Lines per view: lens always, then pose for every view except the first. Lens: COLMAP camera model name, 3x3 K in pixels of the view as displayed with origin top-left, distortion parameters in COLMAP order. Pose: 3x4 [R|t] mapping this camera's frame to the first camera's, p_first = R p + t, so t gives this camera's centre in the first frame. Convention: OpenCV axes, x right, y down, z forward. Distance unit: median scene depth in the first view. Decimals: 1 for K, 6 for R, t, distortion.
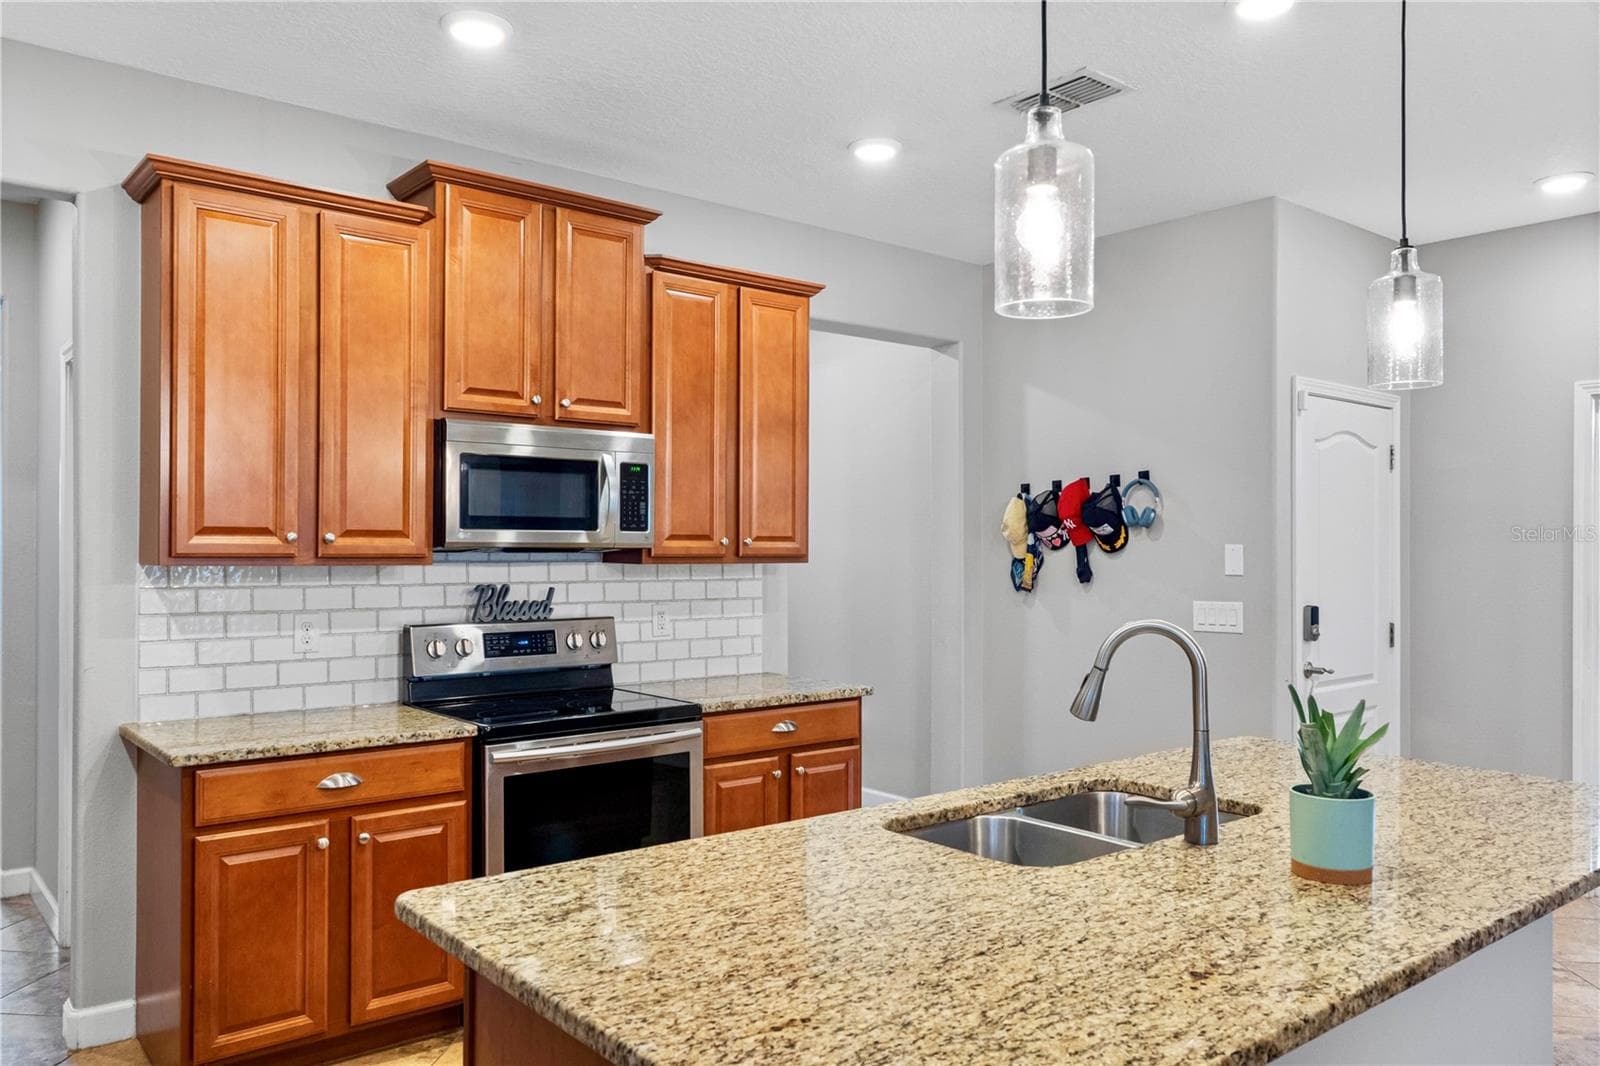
lens RADIAL K [[1166.4, 0, 800.1], [0, 1166.4, 541.8], [0, 0, 1]] dist [-0.001939, -0.001778]
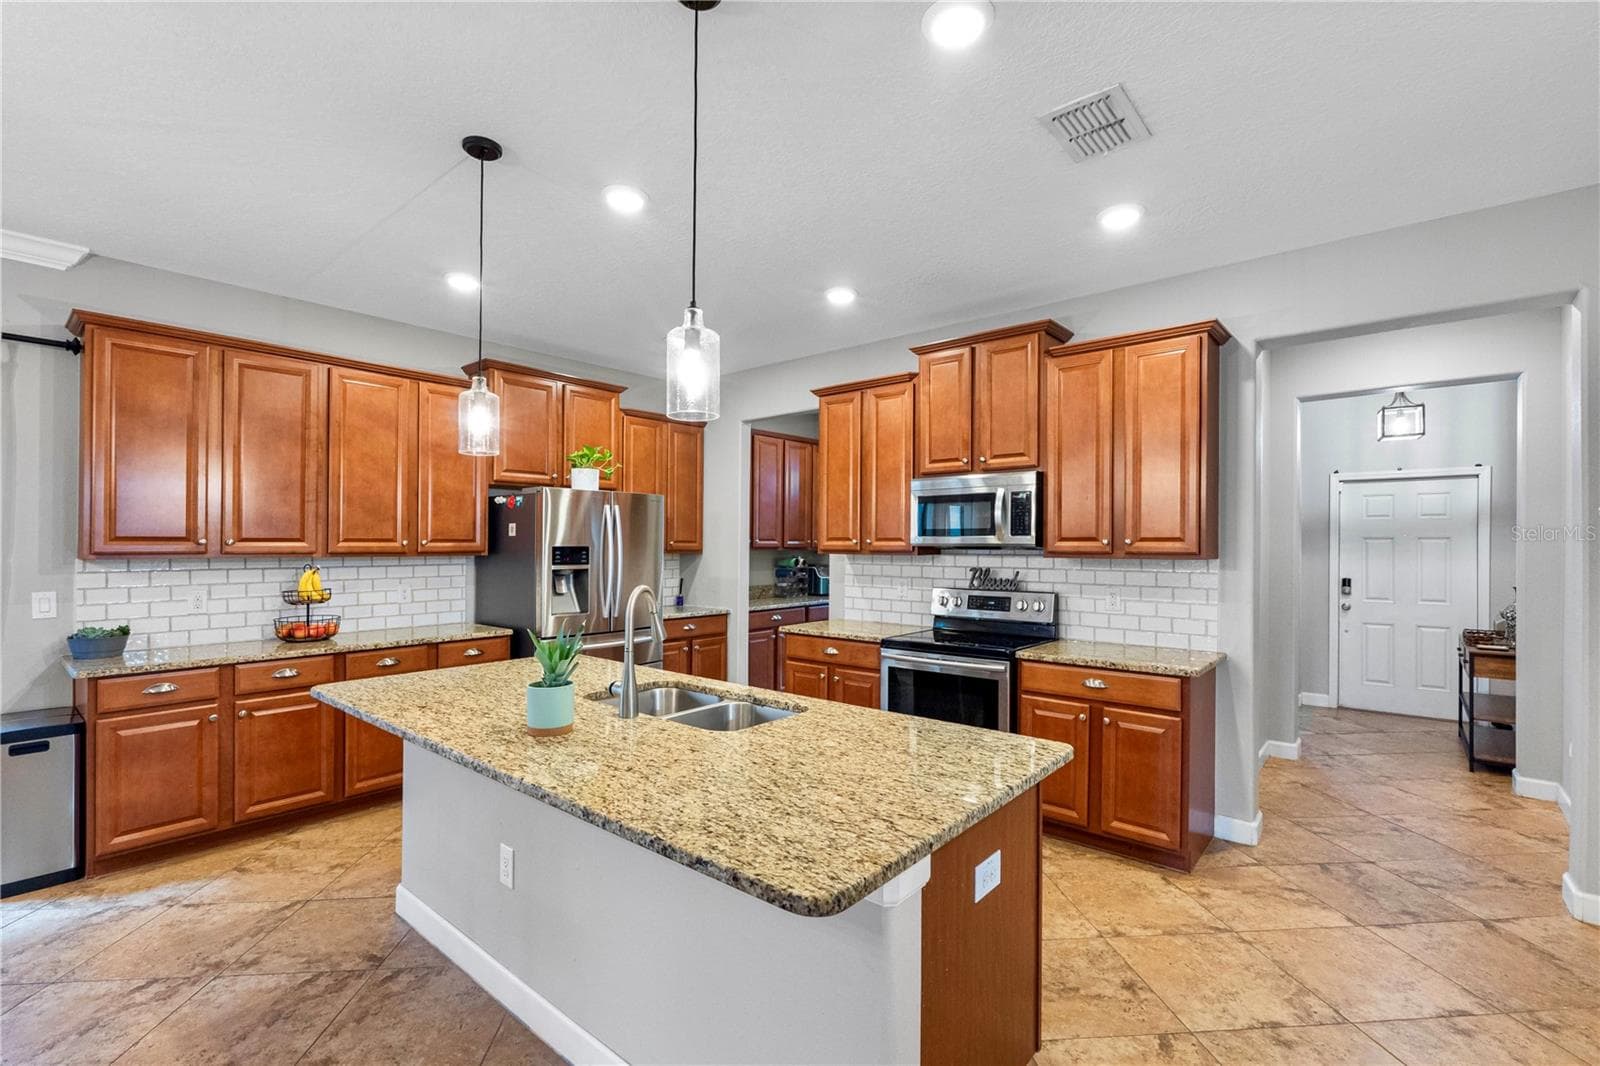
lens RADIAL K [[711.7, 0, 805.9], [0, 711.7, 538.8], [0, 0, 1]] dist [-0.001224, -0.000353]
pose [[0.175670, -0.012204, -0.984373, 0.747005], [0.002531, 0.999925, -0.011945, 0.005323], [0.984446, -0.000393, 0.175688, 0.566668]]
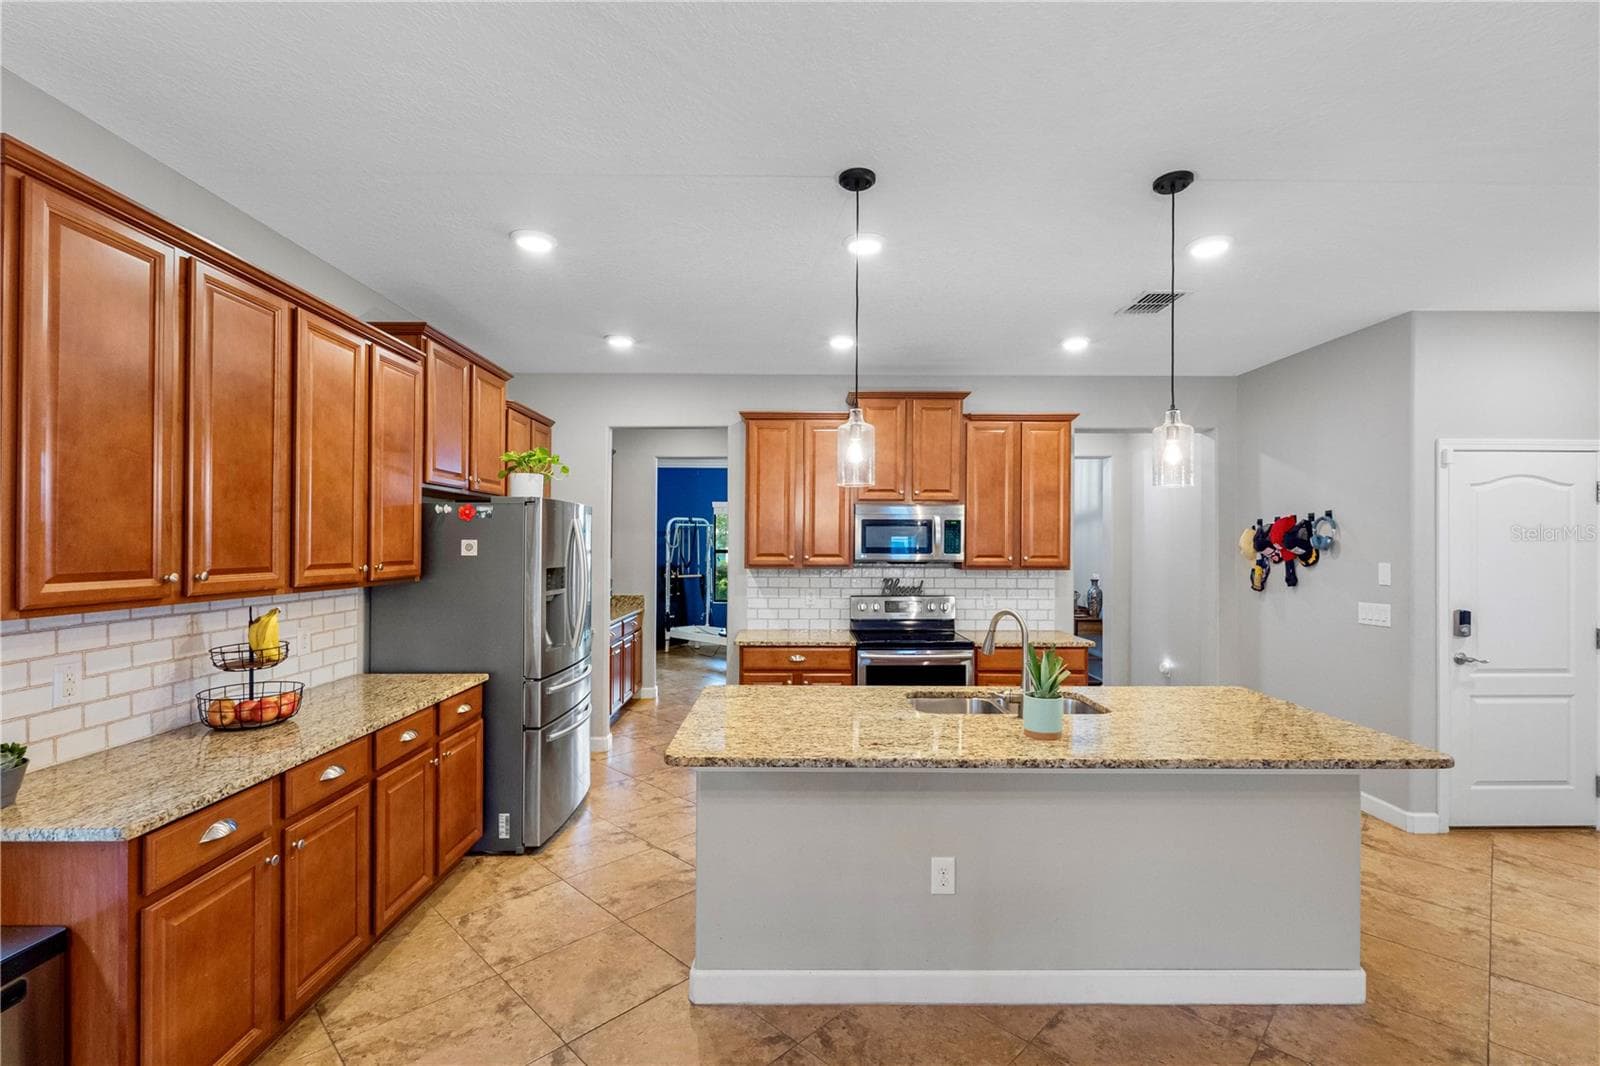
lens RADIAL K [[710.8, 0, 798.8], [0, 710.8, 540.5], [0, 0, 1]] dist [-0.001877, 0.000077]
pose [[0.775285, -0.006030, -0.631583, 0.435187], [0.003063, 0.999979, -0.005788, -0.026206], [0.631605, 0.002553, 0.775286, -0.120465]]
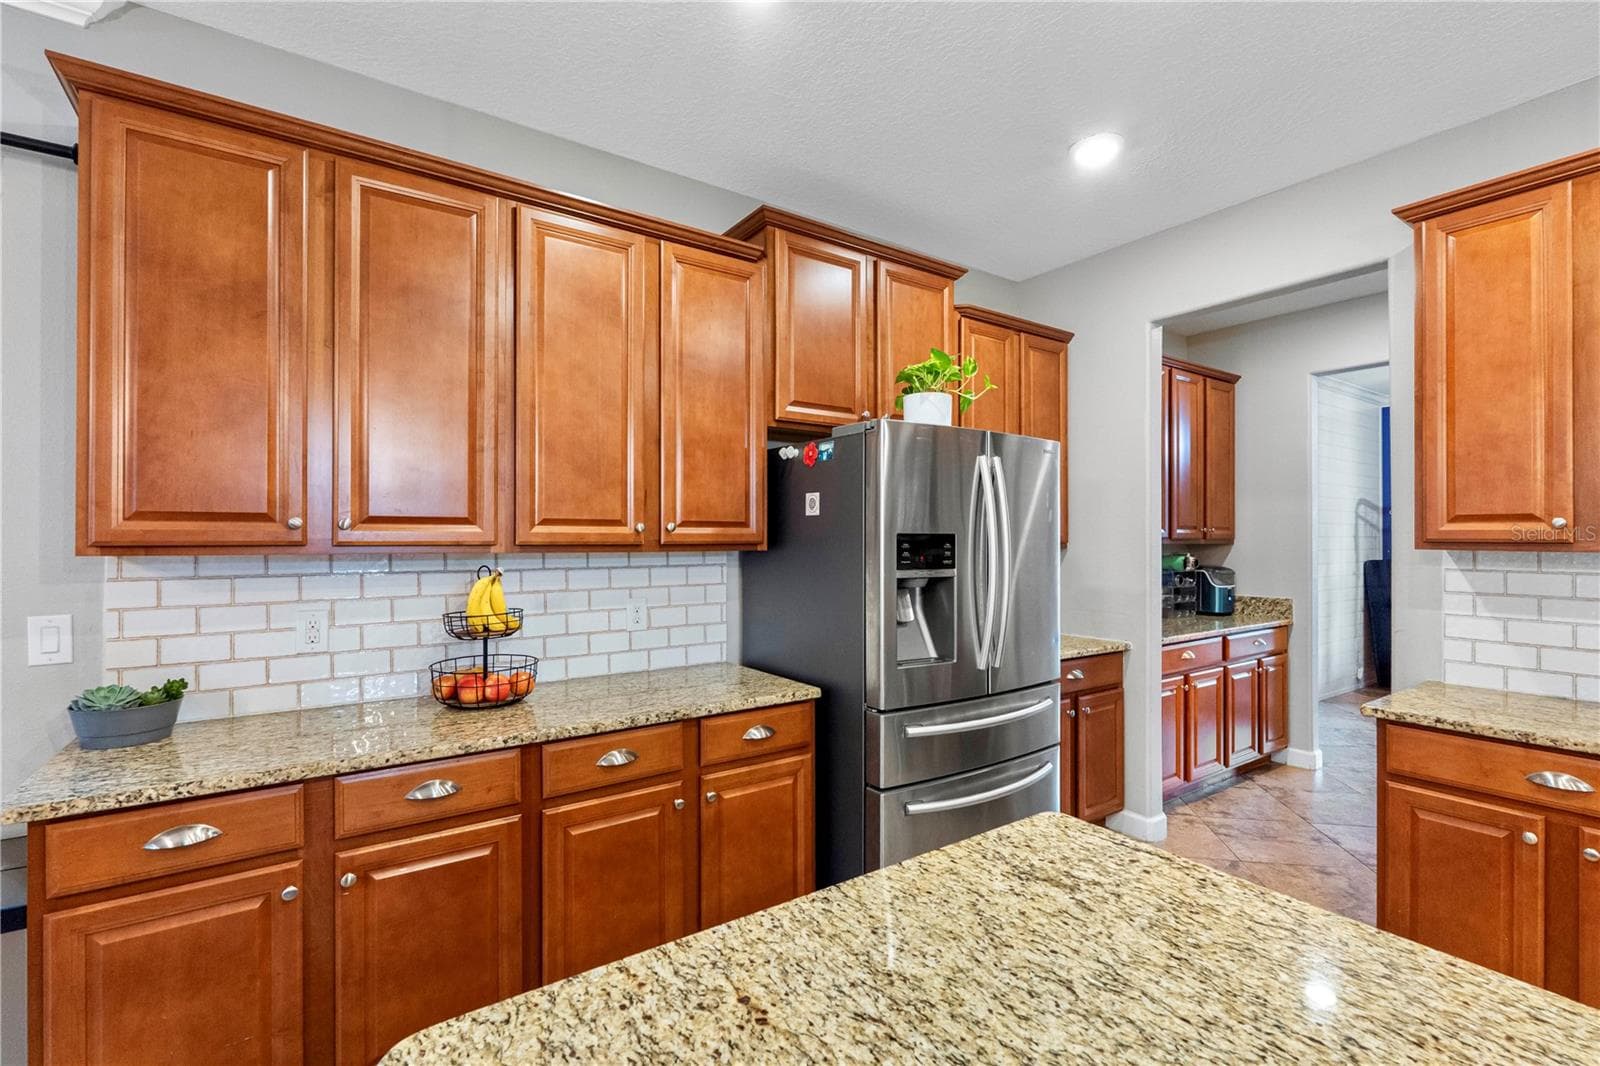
lens RADIAL K [[716.9, 0, 797.4], [0, 716.9, 537.4], [0, 0, 1]] dist [-0.001937, 0.000394]
pose [[-0.085410, -0.005144, -0.996333, 0.185009], [0.001448, 0.999985, -0.005287, 0.008815], [0.996345, -0.001894, -0.085401, 0.347485]]
